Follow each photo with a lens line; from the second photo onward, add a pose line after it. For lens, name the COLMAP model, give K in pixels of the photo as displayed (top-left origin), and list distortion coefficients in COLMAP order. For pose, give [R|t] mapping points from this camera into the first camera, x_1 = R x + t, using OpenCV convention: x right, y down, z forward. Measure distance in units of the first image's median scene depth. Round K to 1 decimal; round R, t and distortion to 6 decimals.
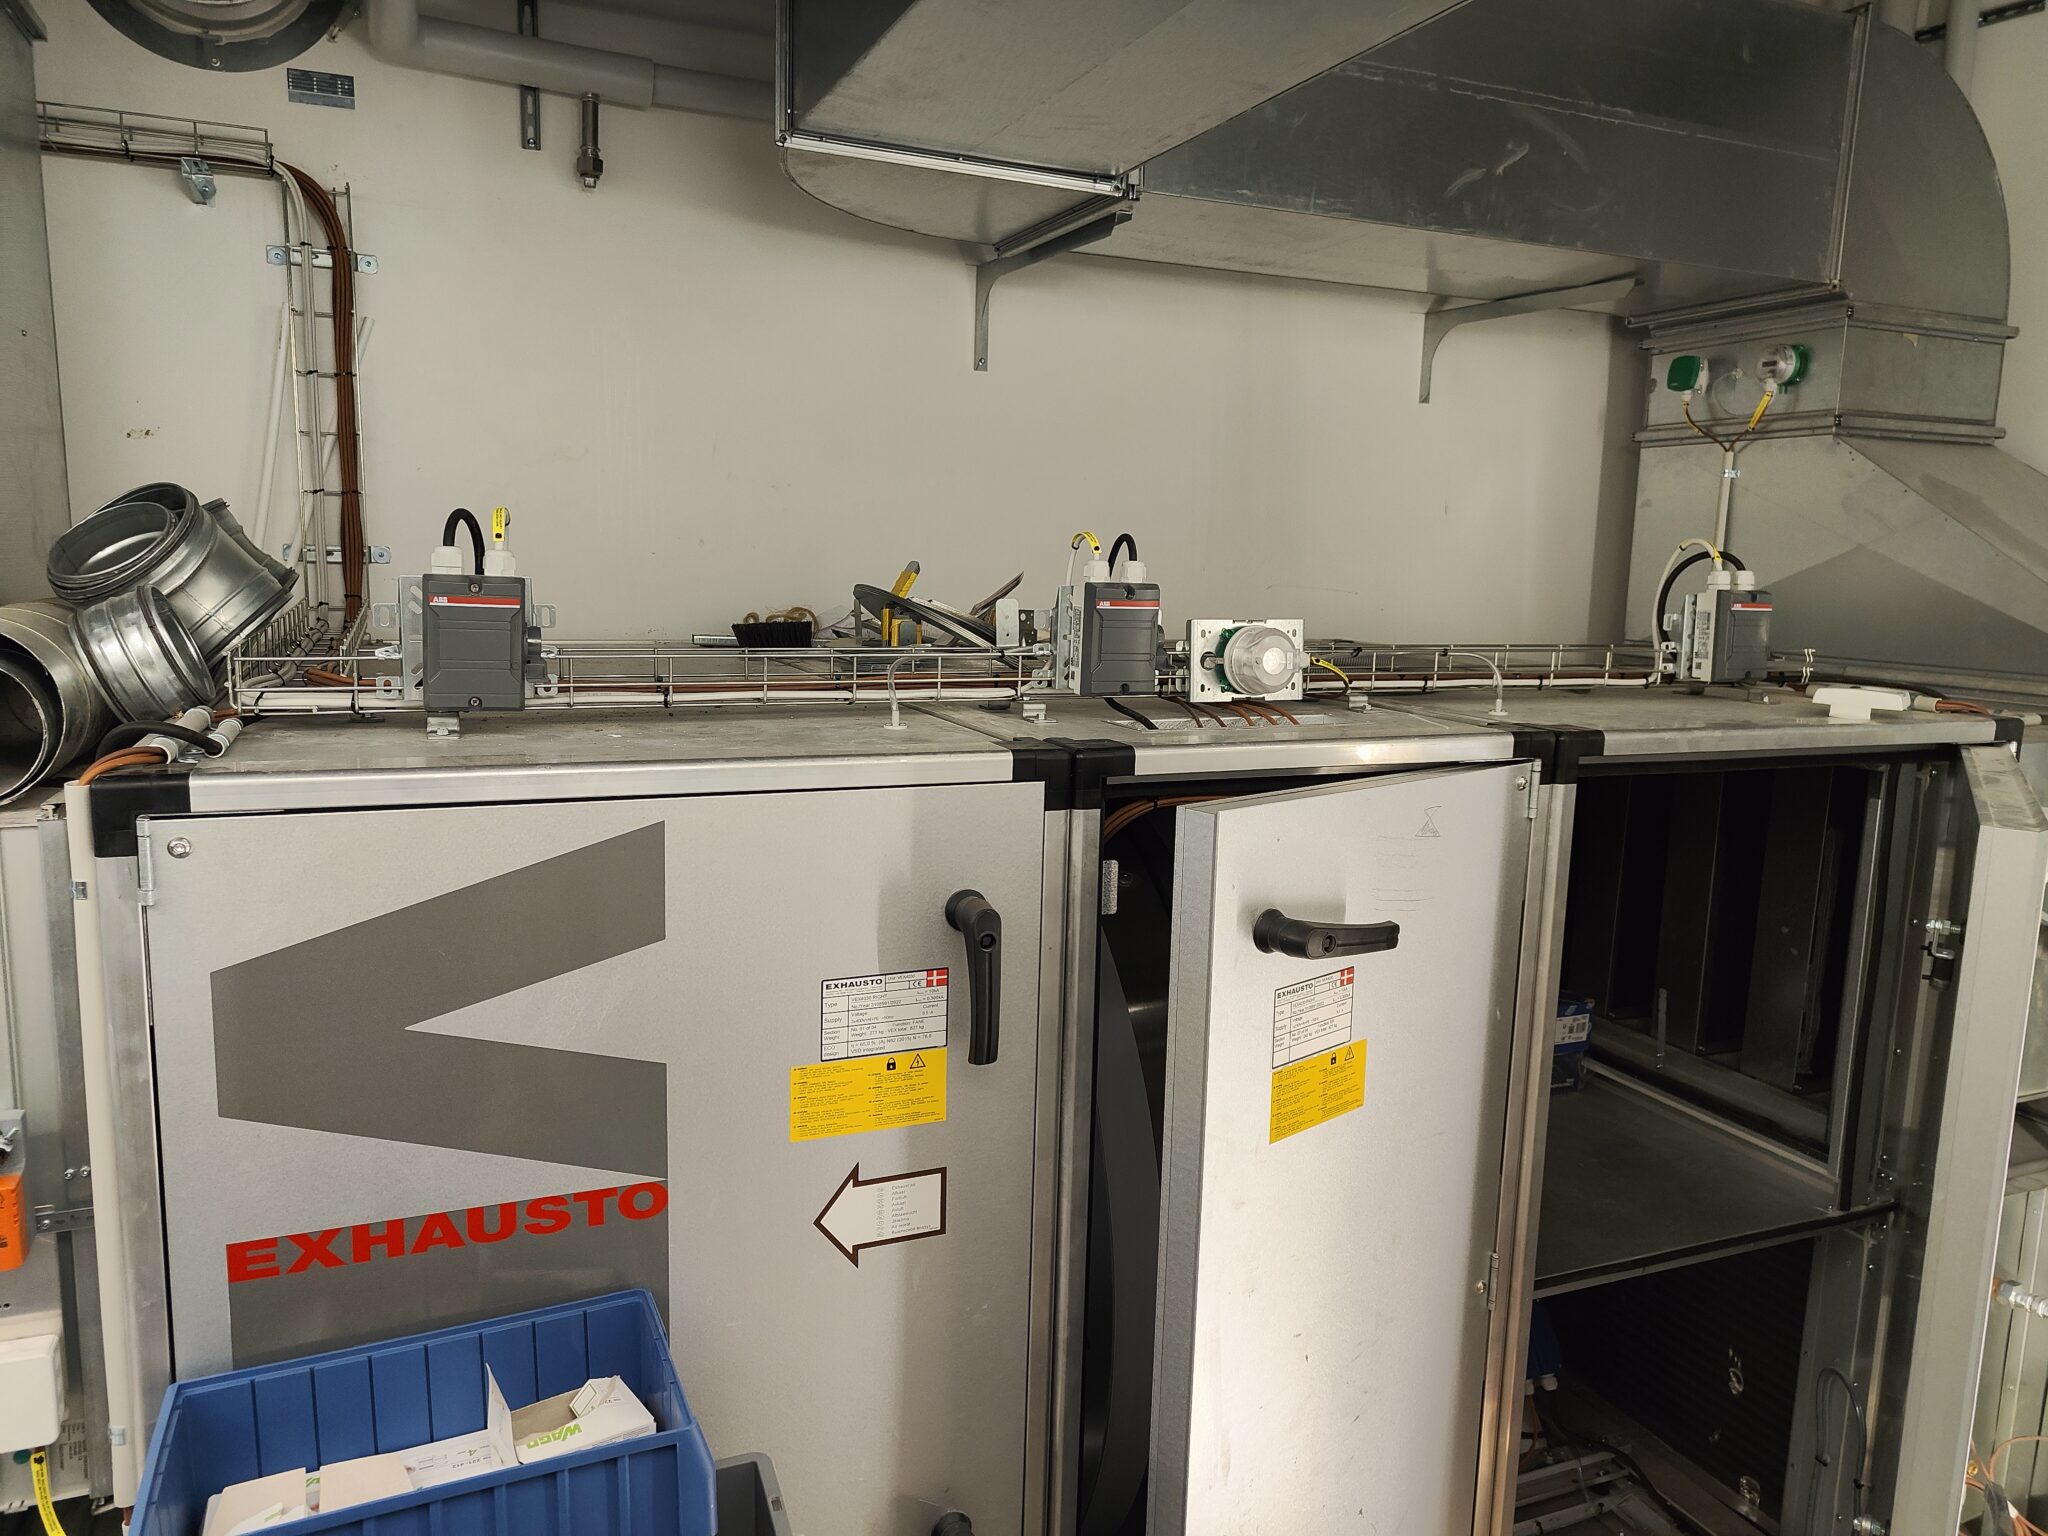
lens RADIAL K [[1388.6, 0, 1024.0], [0, 1388.6, 768.0], [0, 0, 1]] dist [0.007745, 0.001753]
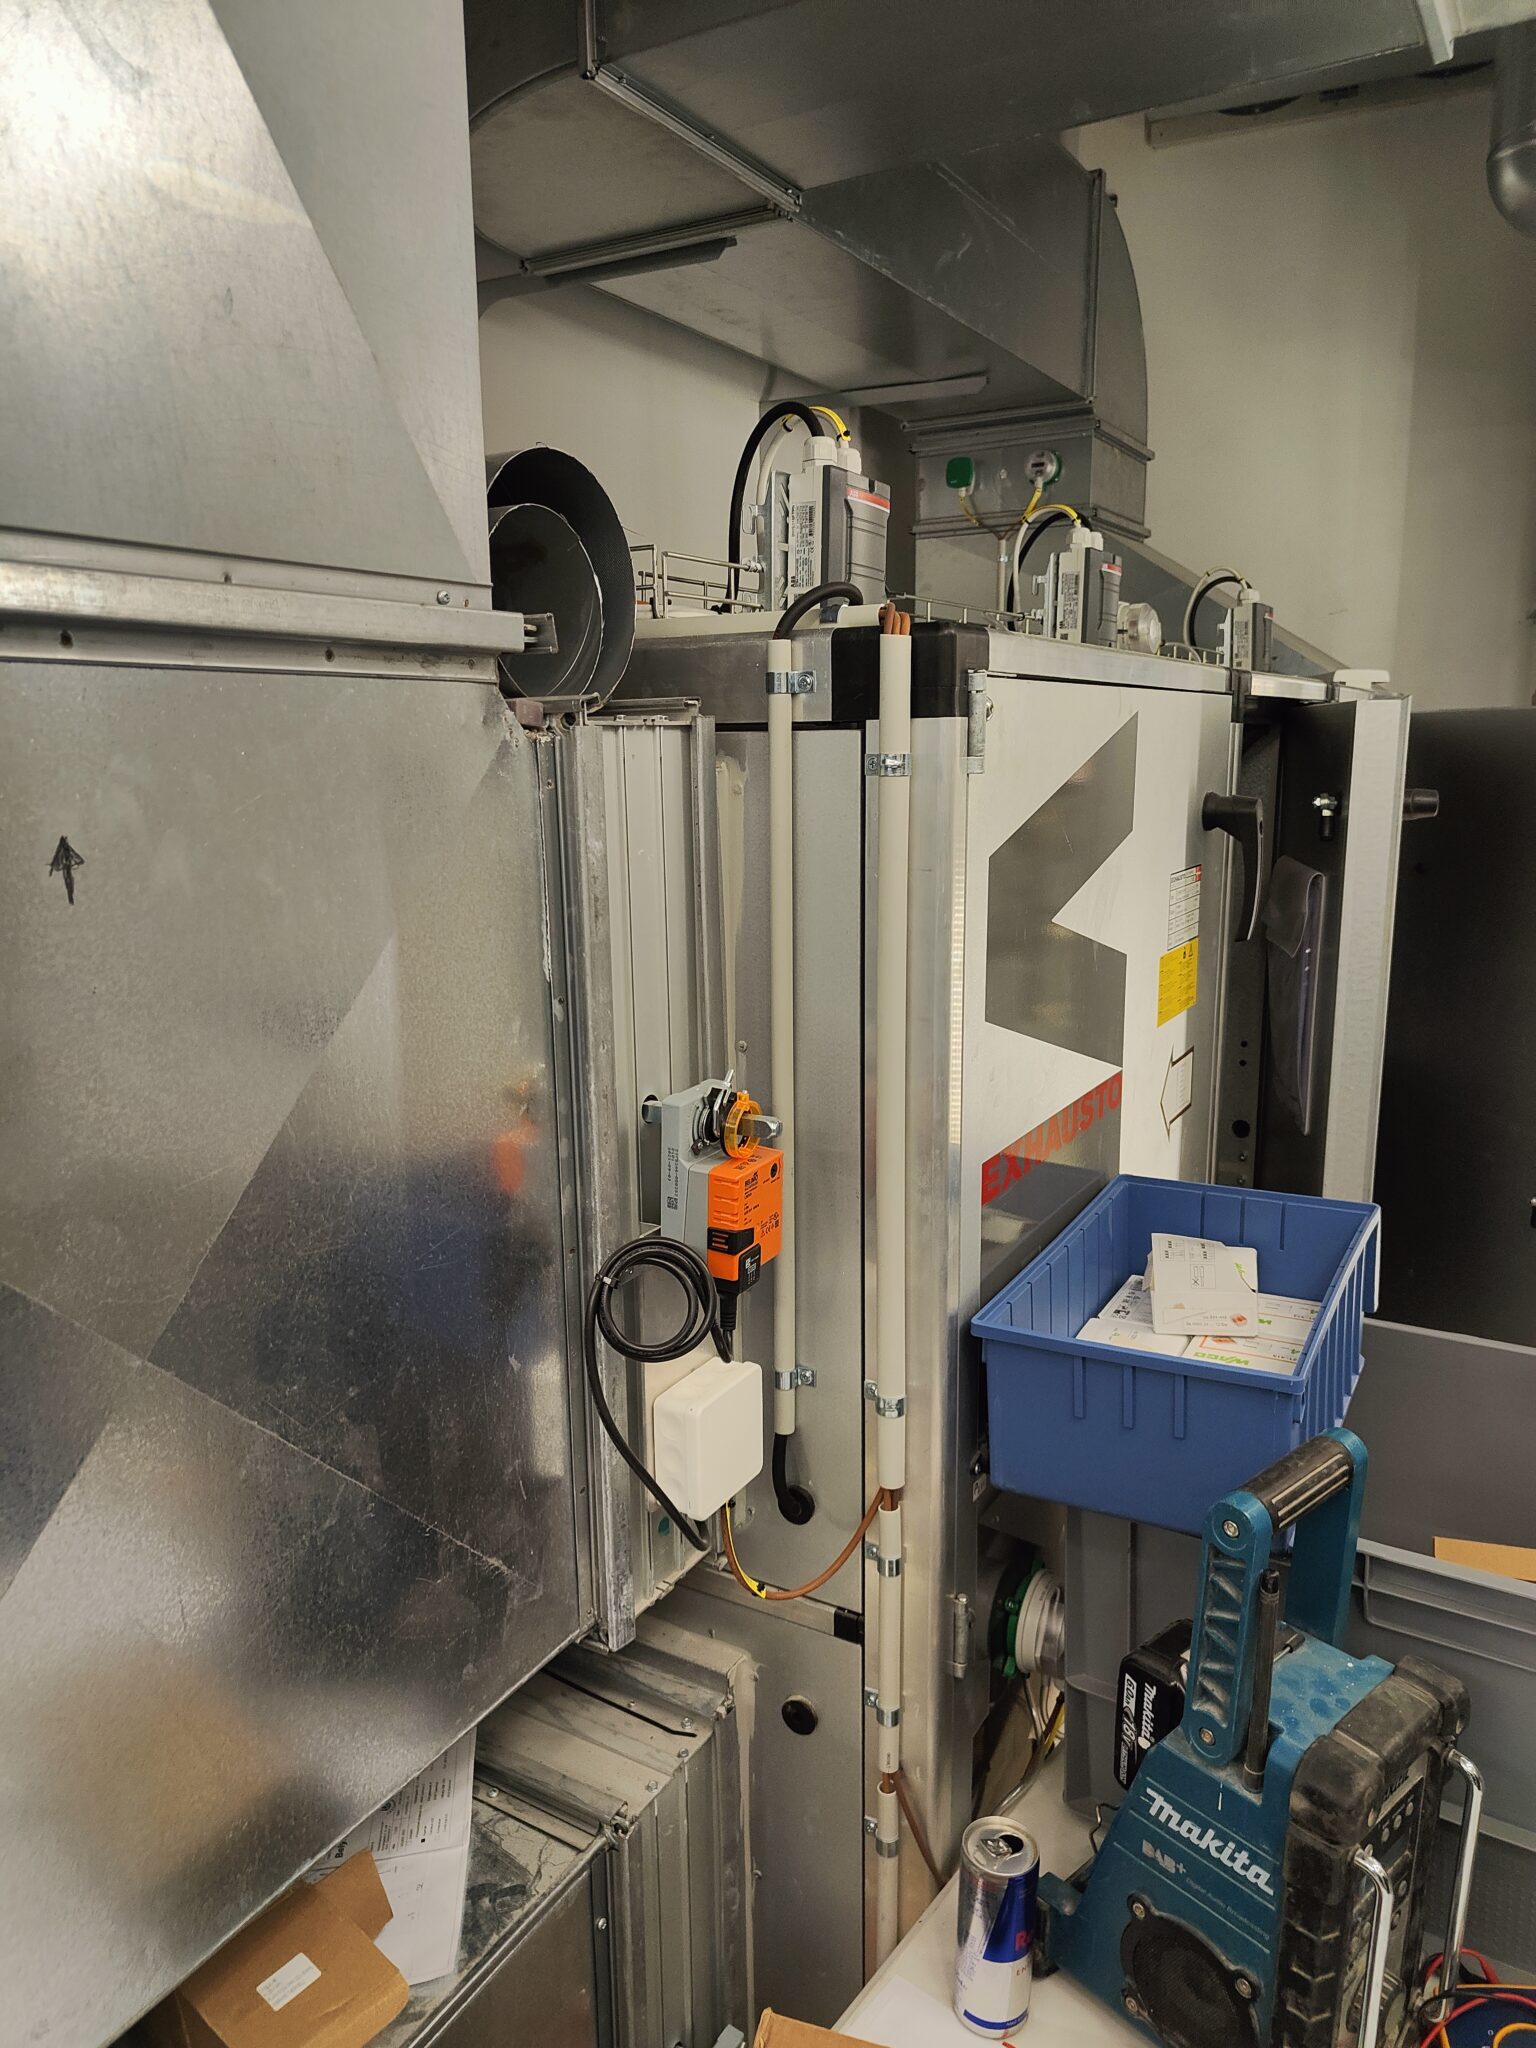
lens RADIAL K [[1388.6, 0, 768.0], [0, 1388.6, 1024.0], [0, 0, 1]] dist [0.007745, 0.001753]
pose [[0.812134, -0.154561, 0.562627, -0.462634], [0.121896, 0.987943, 0.095448, 0.056910], [-0.570595, -0.008935, 0.821183, 0.128788]]
